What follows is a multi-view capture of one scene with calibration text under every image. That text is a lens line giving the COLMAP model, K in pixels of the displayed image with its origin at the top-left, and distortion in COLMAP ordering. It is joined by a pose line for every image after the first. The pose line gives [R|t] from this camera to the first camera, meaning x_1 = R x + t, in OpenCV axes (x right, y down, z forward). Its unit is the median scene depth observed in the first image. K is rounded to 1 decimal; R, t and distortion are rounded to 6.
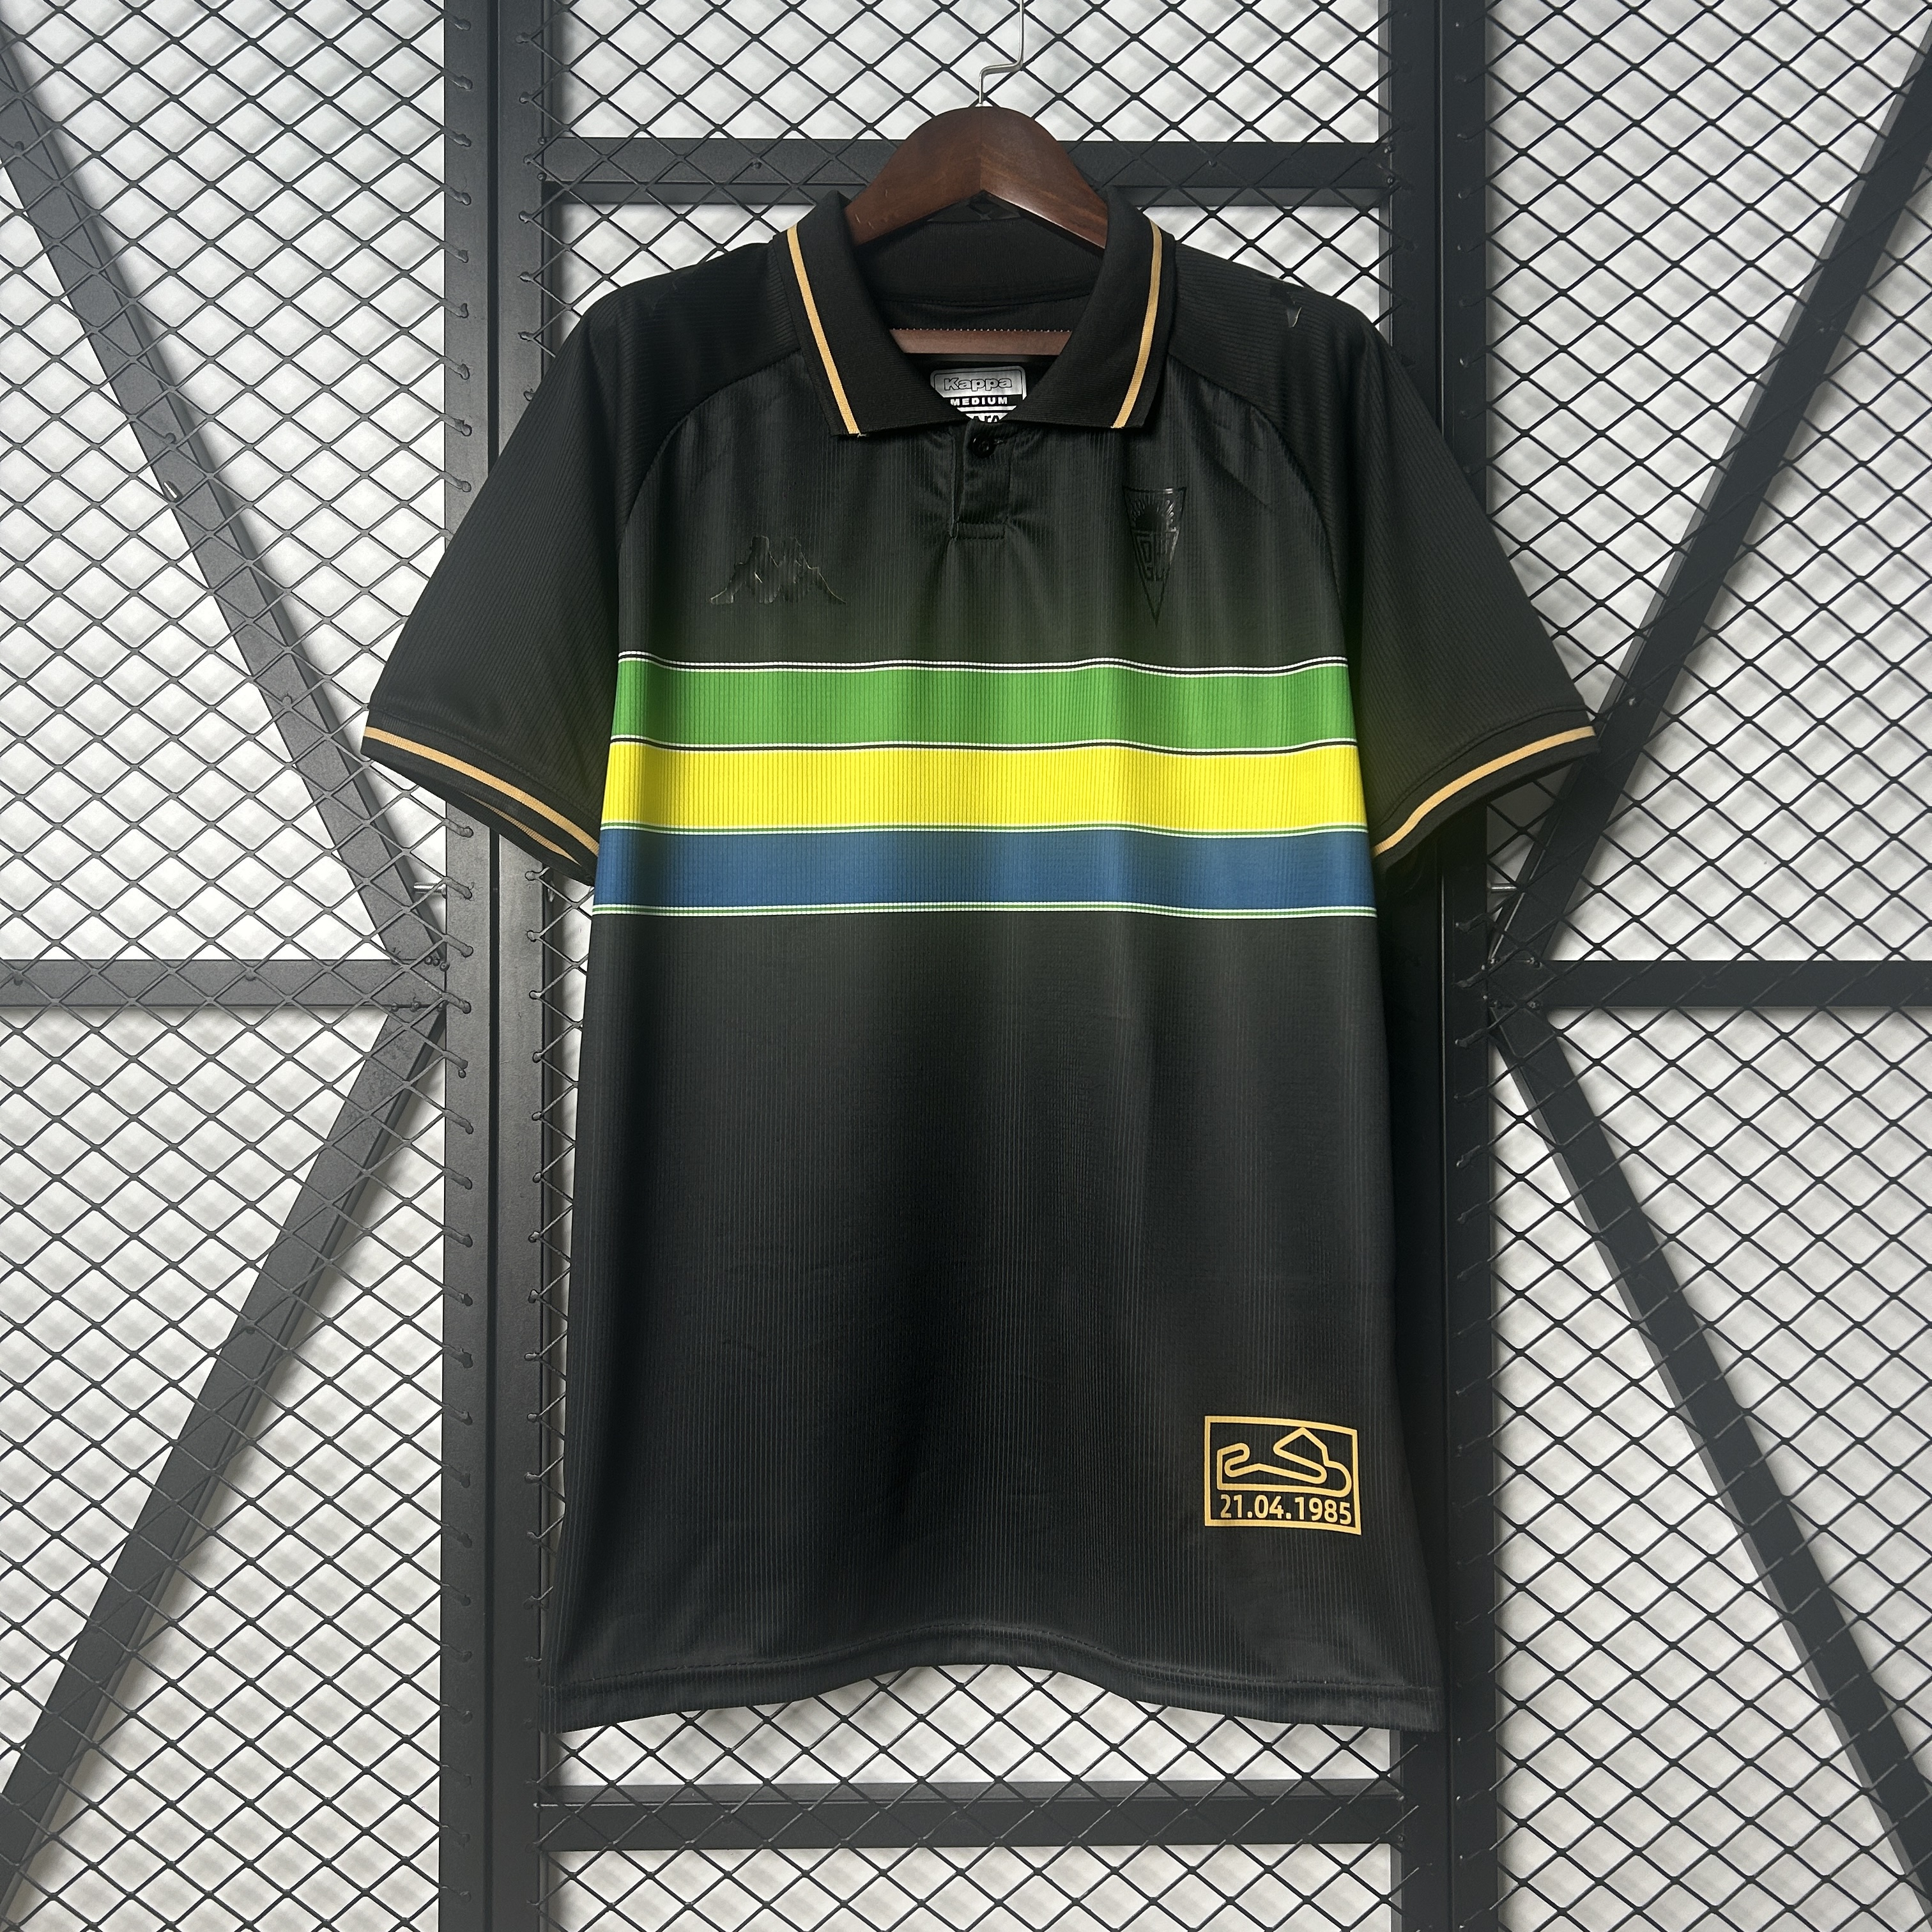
lens RADIAL K [[1809.1, 0, 966.0], [0, 1809.1, 966.0], [0, 0, 1]] dist [0.084329, -0.293417]
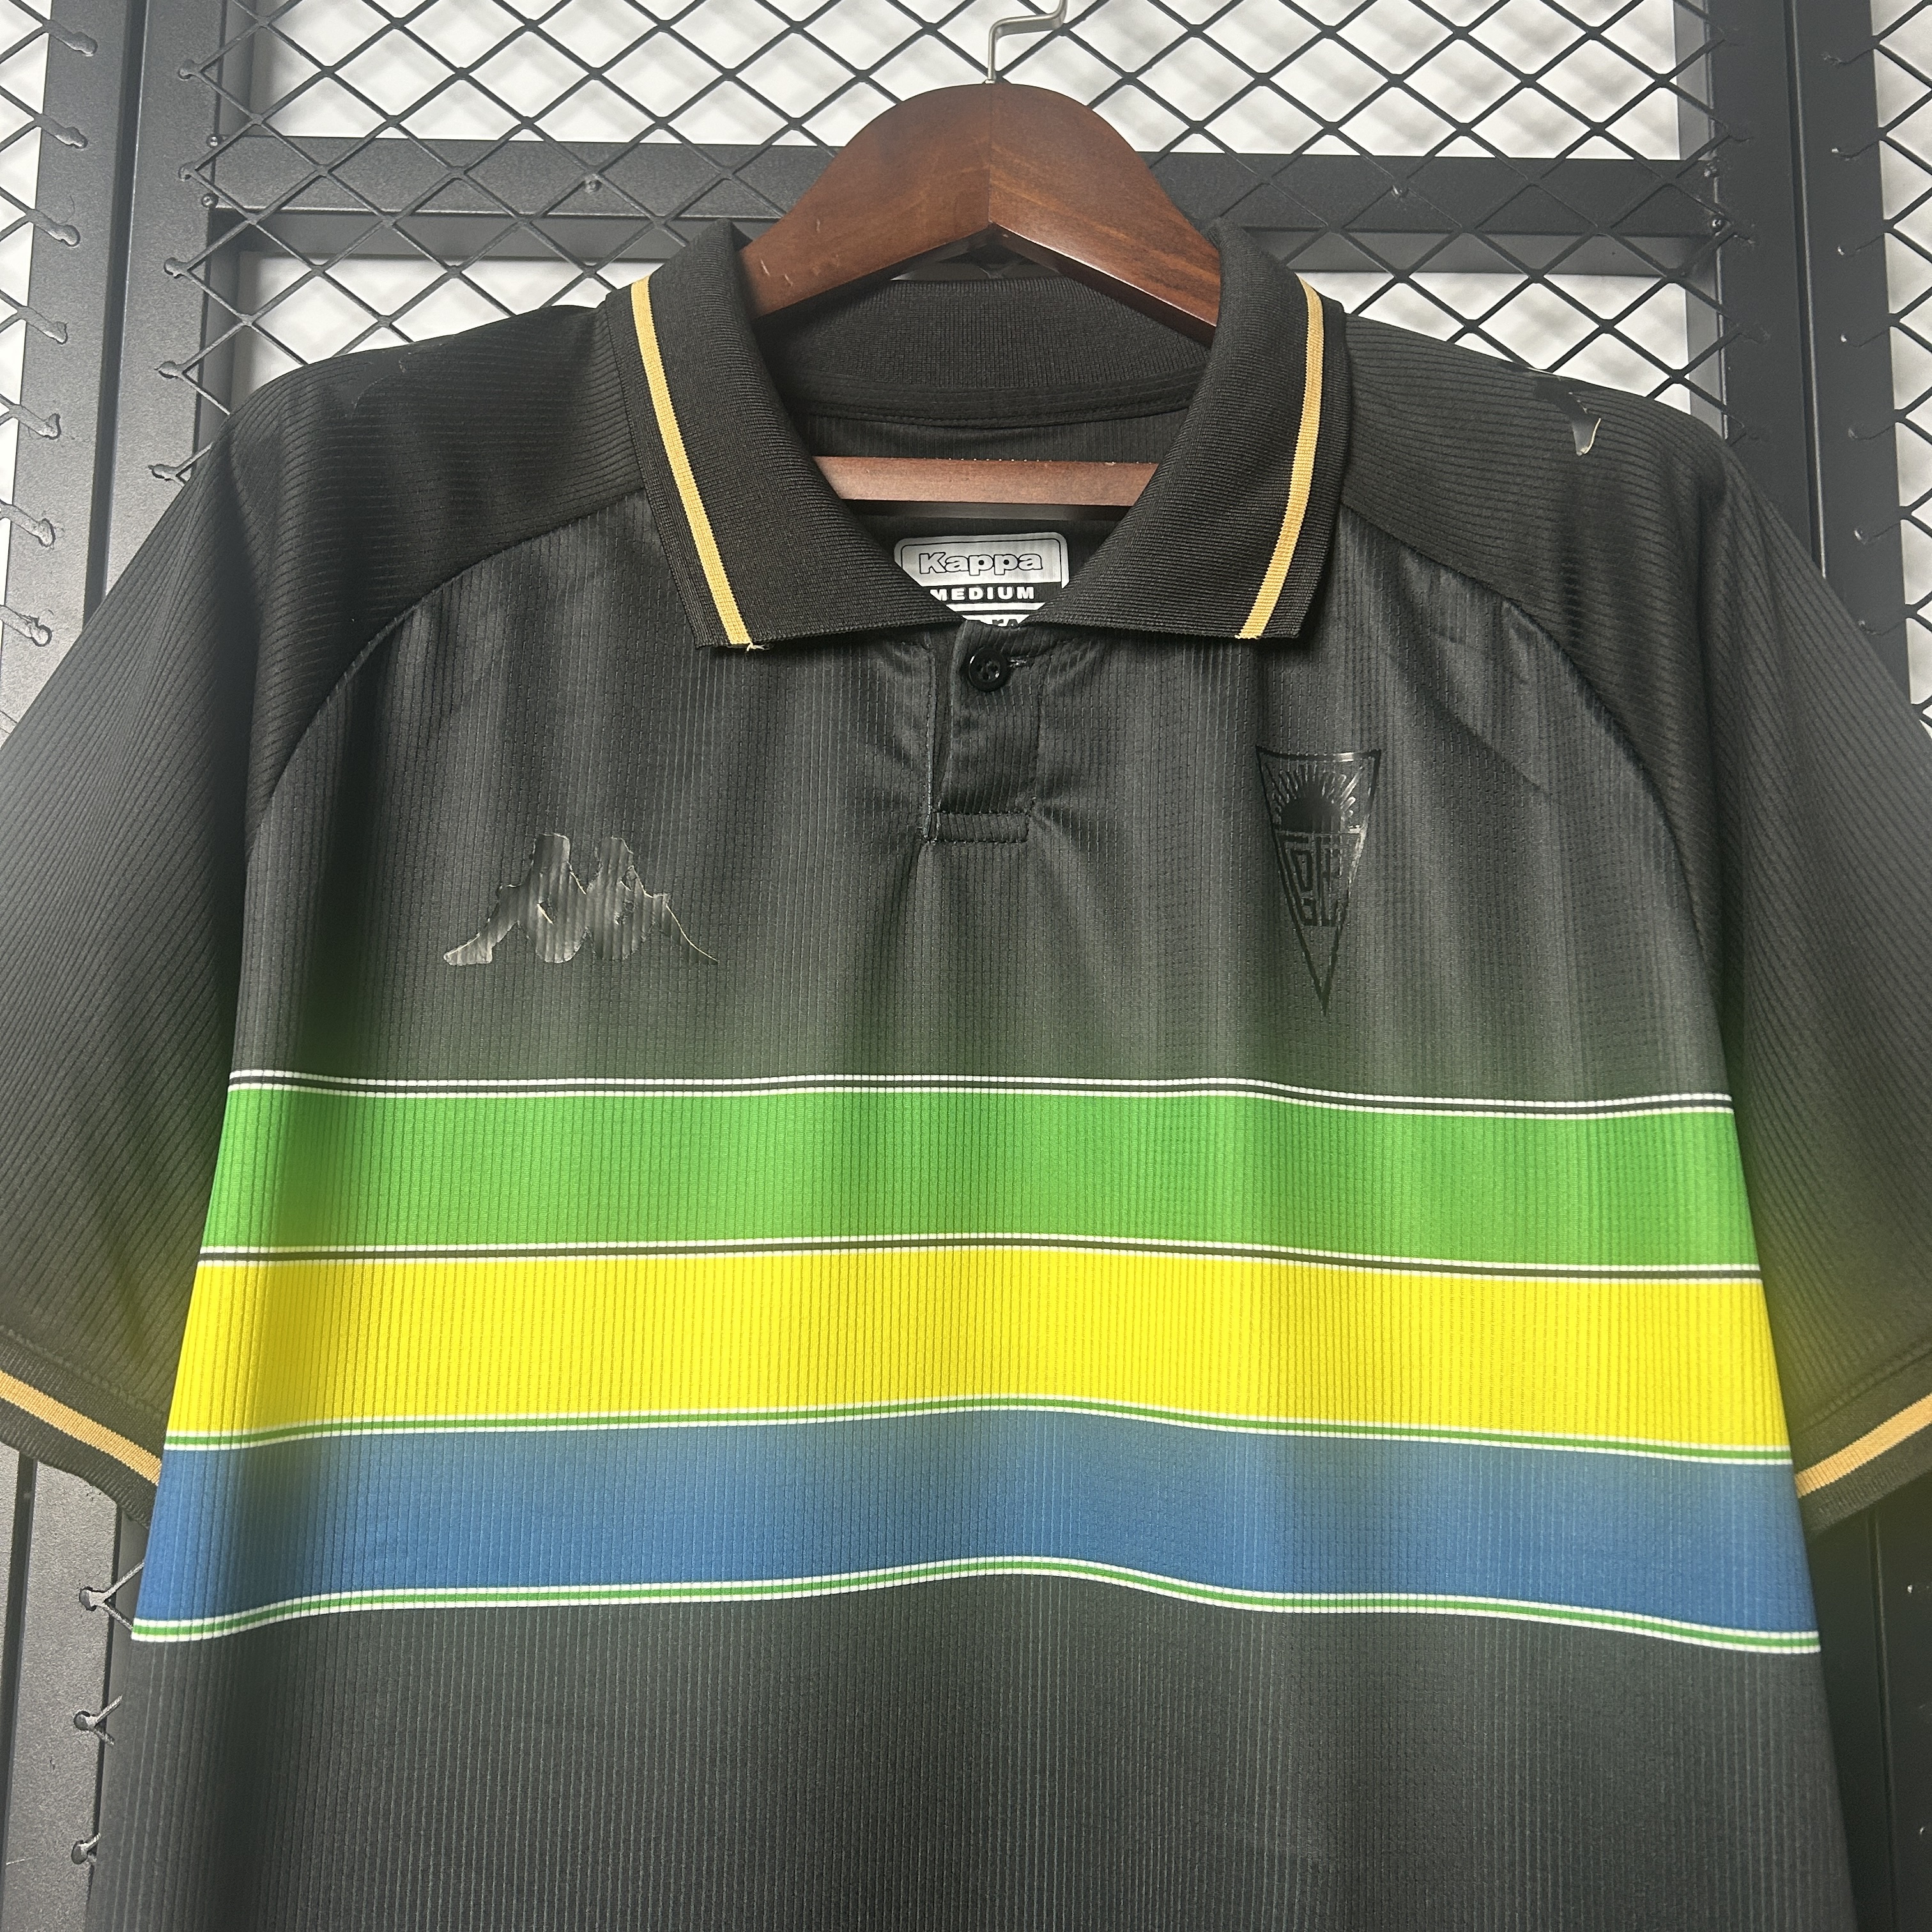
lens RADIAL K [[1980.5, 0, 966.0], [0, 1980.5, 966.0], [0, 0, 1]] dist [0.087267, -0.291519]
pose [[0.999929, 0.011174, -0.004080, 0.006236], [-0.011652, 0.989070, -0.146988, -0.117473], [0.002393, 0.147025, 0.989130, 0.446151]]
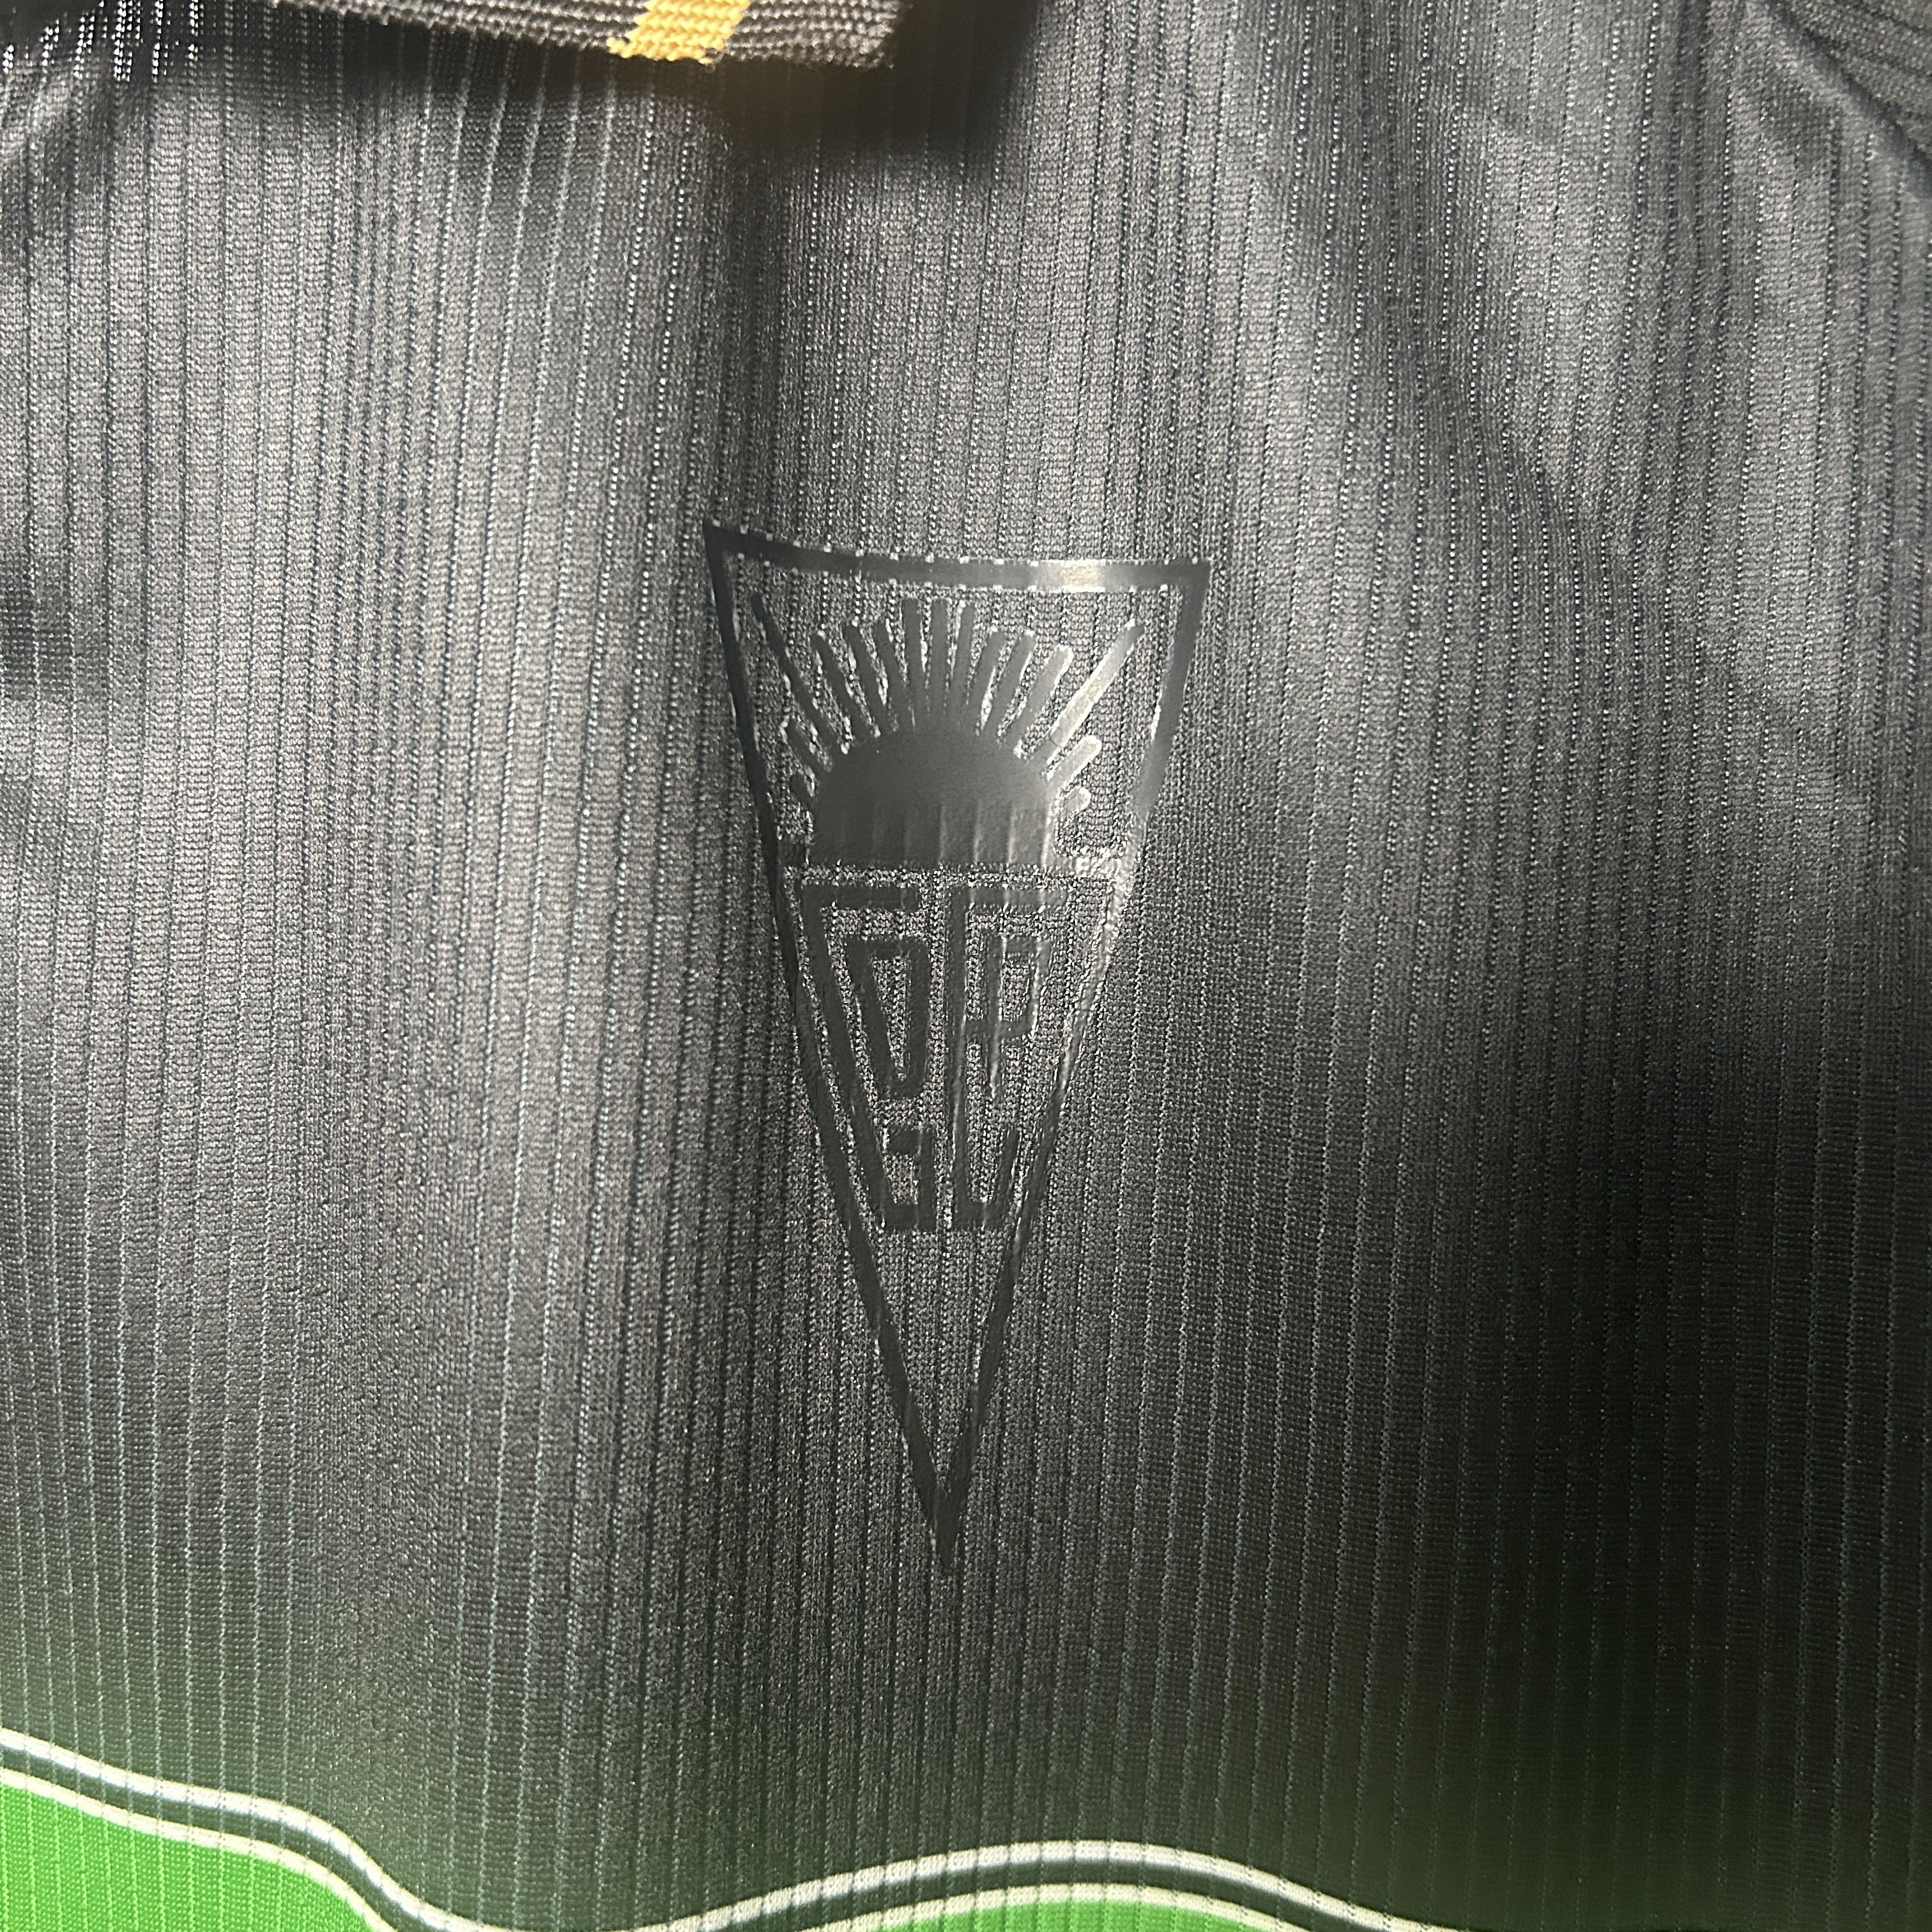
lens RADIAL K [[1980.5, 0, 966.0], [0, 1980.5, 966.0], [0, 0, 1]] dist [0.087267, -0.291519]
pose [[0.995707, 0.028086, 0.088200, 0.091191], [-0.033923, 0.997283, 0.065391, -0.241493], [-0.086123, -0.068103, 0.993954, 0.850268]]
